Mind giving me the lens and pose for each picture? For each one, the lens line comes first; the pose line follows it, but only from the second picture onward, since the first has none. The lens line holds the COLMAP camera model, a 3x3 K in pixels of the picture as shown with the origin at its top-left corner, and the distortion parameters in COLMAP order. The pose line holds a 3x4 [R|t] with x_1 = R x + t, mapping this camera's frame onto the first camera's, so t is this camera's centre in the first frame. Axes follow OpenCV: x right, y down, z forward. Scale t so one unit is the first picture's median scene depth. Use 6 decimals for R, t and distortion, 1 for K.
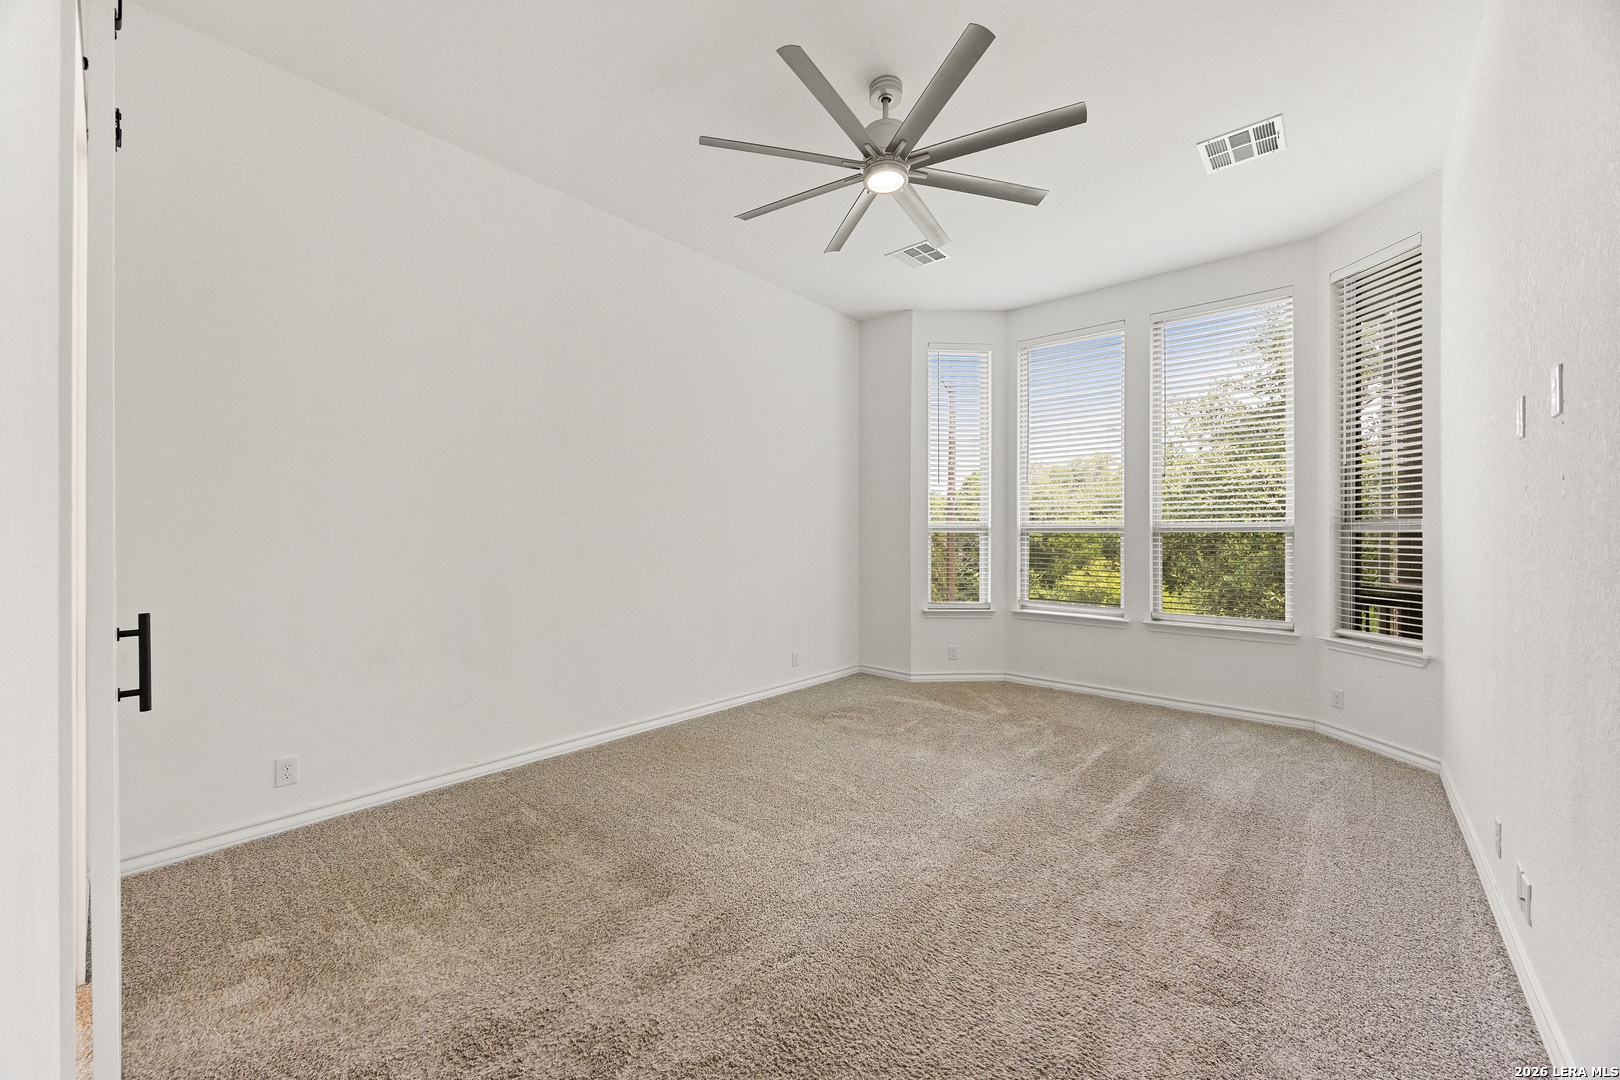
lens RADIAL K [[622.8, 0, 806.9], [0, 622.8, 537.2], [0, 0, 1]] dist [-0.000510, -0.000106]
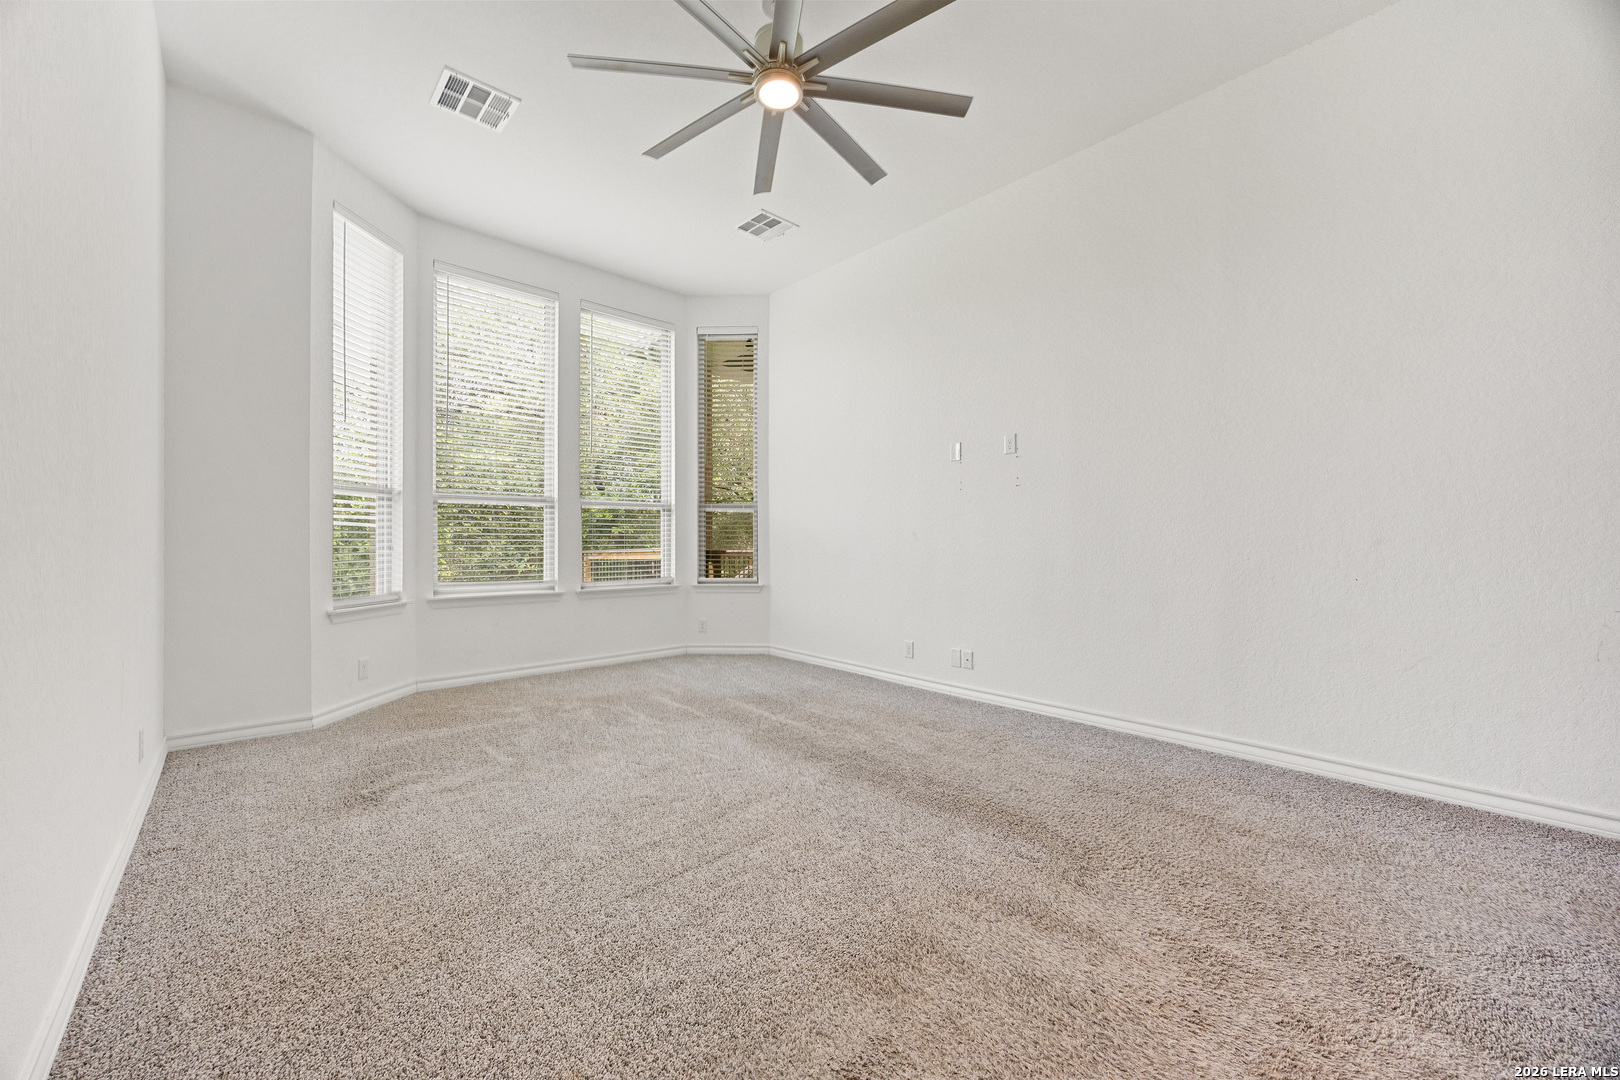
lens RADIAL K [[622.8, 0, 806.9], [0, 622.8, 537.2], [0, 0, 1]] dist [-0.000510, -0.000106]
pose [[0.112876, 0.001053, 0.993609, -0.514802], [0.003218, 0.999994, -0.001425, 0.055859], [-0.993604, 0.003358, 0.112872, 0.568868]]
